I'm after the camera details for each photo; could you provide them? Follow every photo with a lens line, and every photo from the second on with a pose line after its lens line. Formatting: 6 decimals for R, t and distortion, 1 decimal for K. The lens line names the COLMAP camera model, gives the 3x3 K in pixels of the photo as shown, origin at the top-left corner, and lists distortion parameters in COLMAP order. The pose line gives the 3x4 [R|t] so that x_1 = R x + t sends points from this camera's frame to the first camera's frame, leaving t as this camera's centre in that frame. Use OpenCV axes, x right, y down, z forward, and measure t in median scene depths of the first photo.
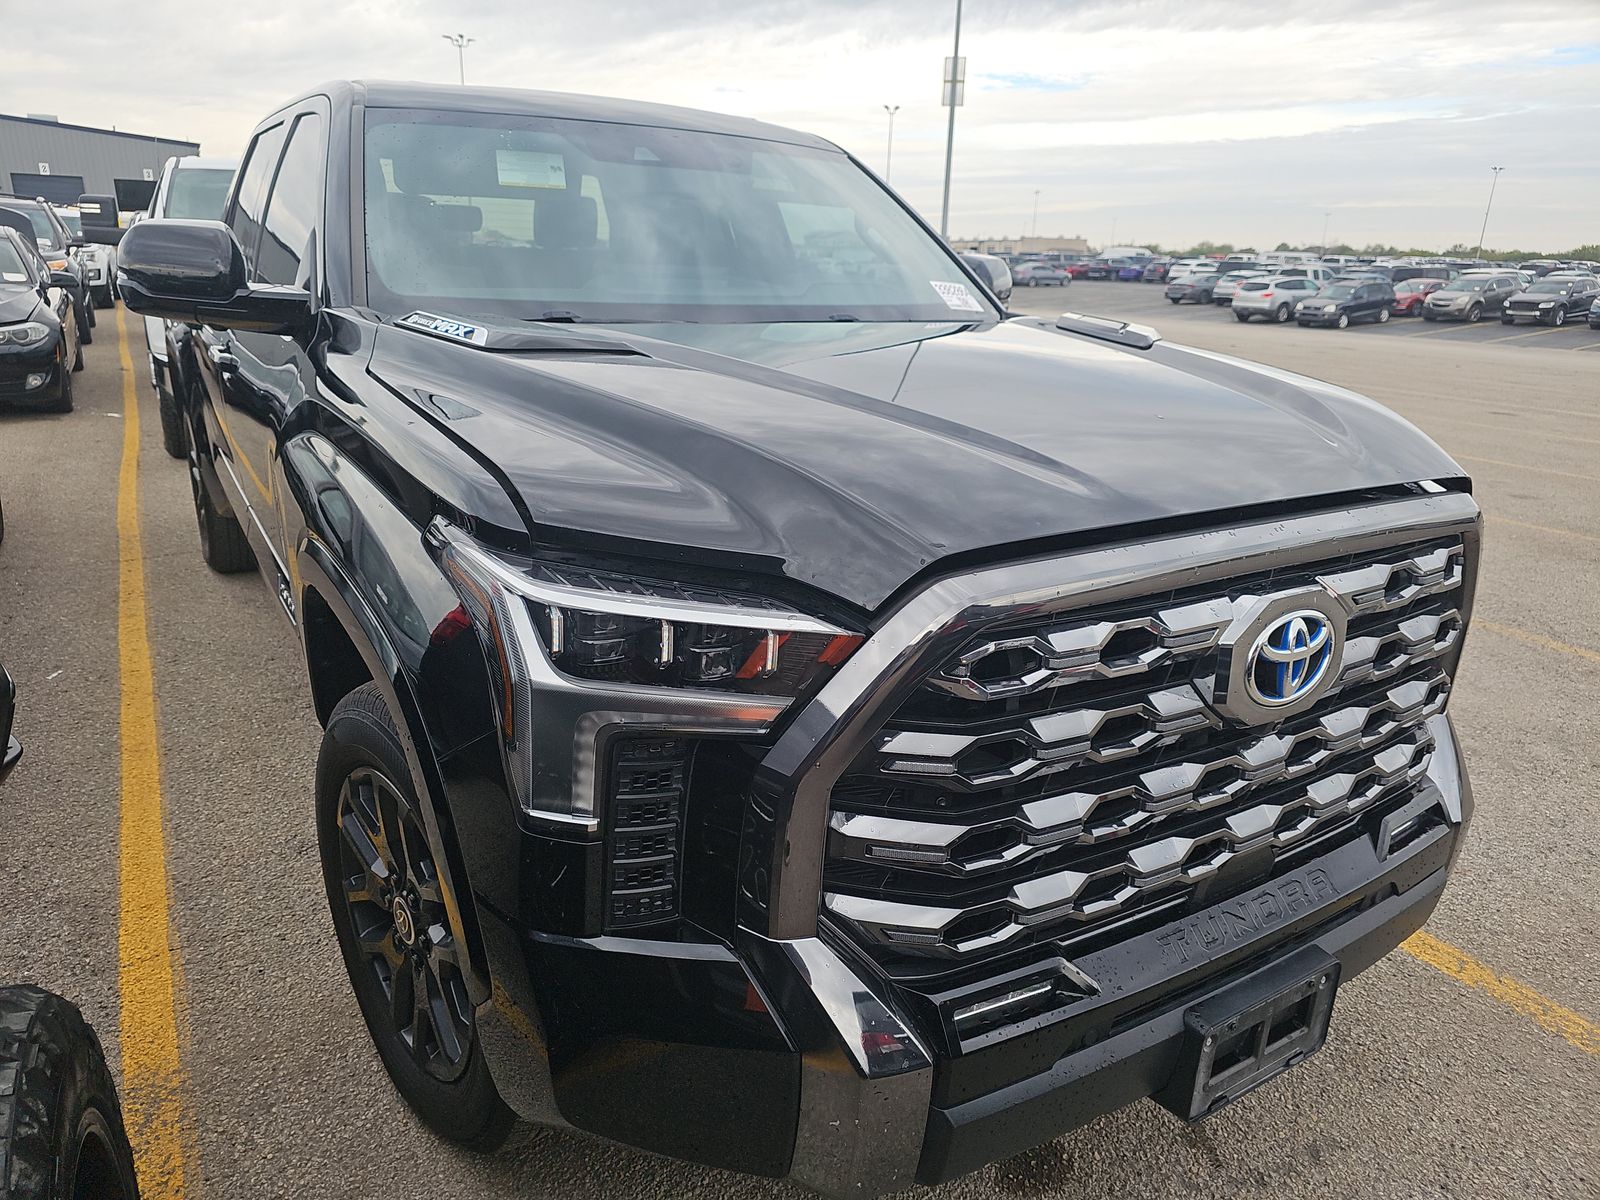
lens RADIAL K [[1068.7, 0, 775.8], [0, 1068.7, 578.4], [0, 0, 1]] dist [0.061193, -0.065931]
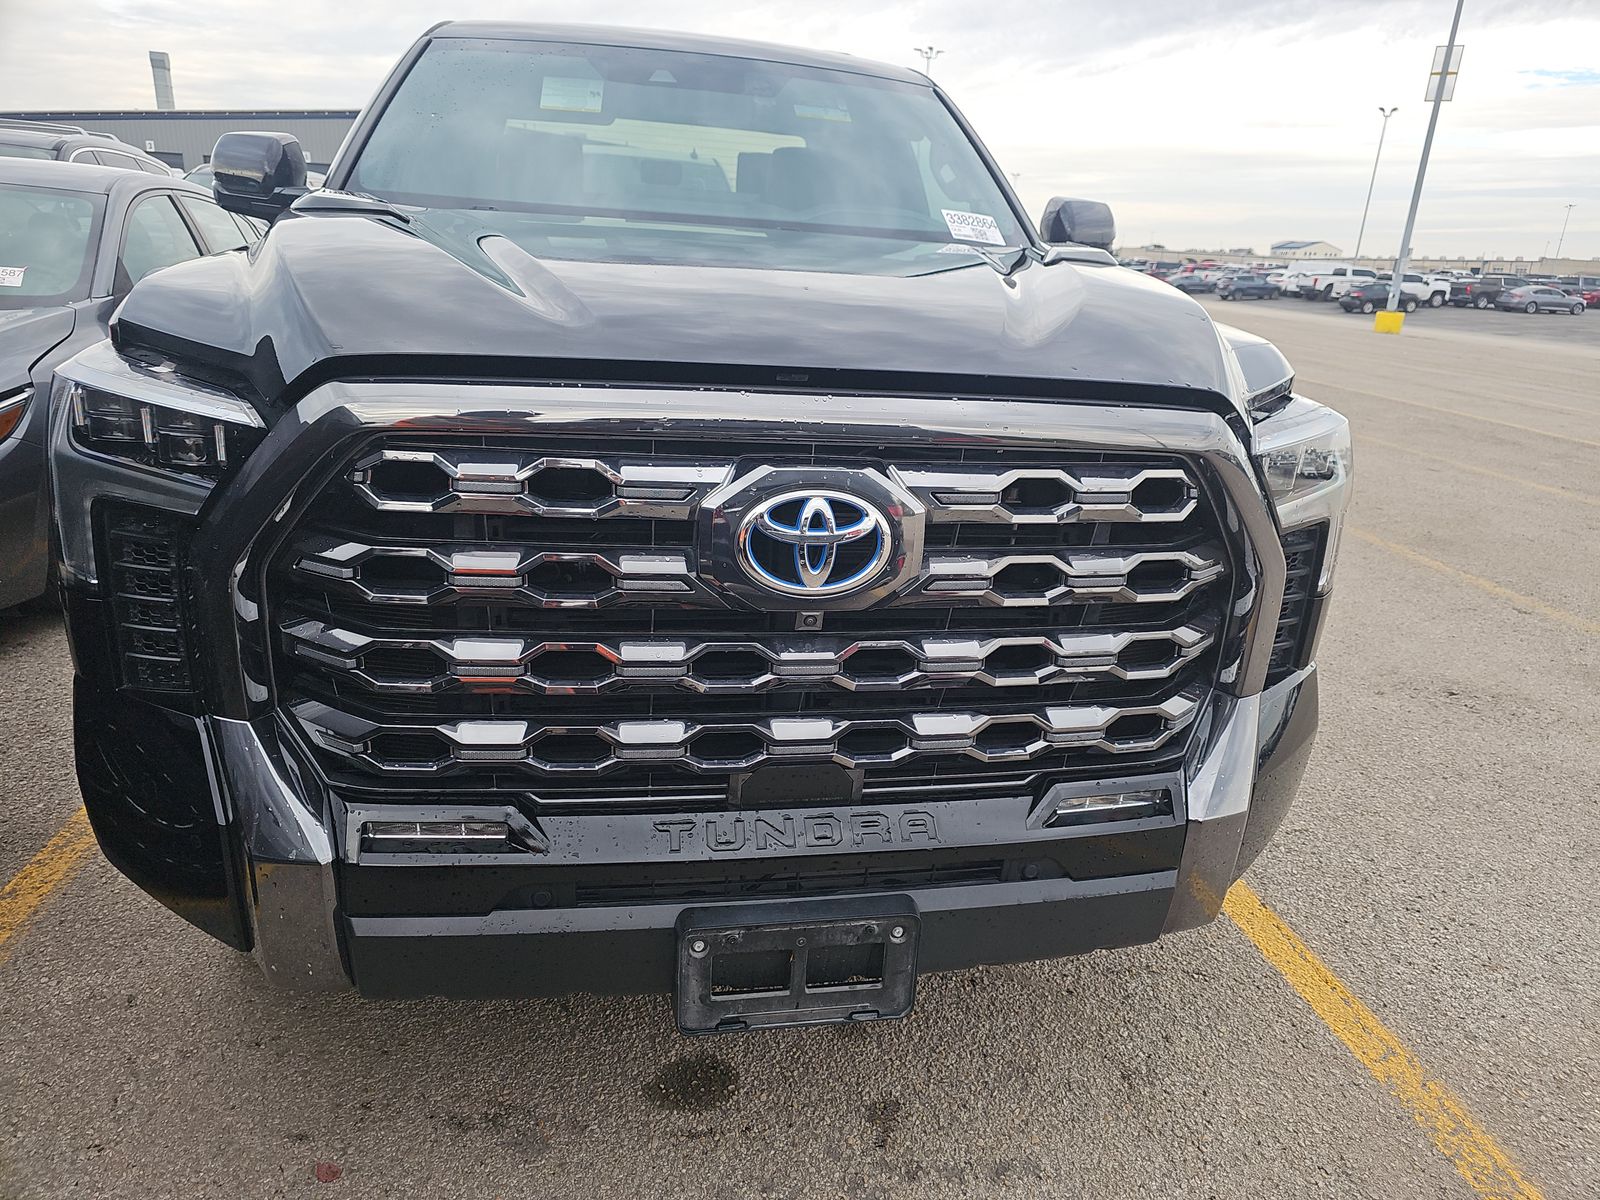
lens RADIAL K [[1085.9, 0, 800.0], [0, 1085.9, 600.0], [0, 0, 1]] dist [0.011356, -0.002692]
pose [[0.931706, 0.137553, -0.336159, 0.755477], [-0.135919, 0.990310, 0.028509, 0.094595], [0.336823, 0.019129, 0.941374, 0.143683]]
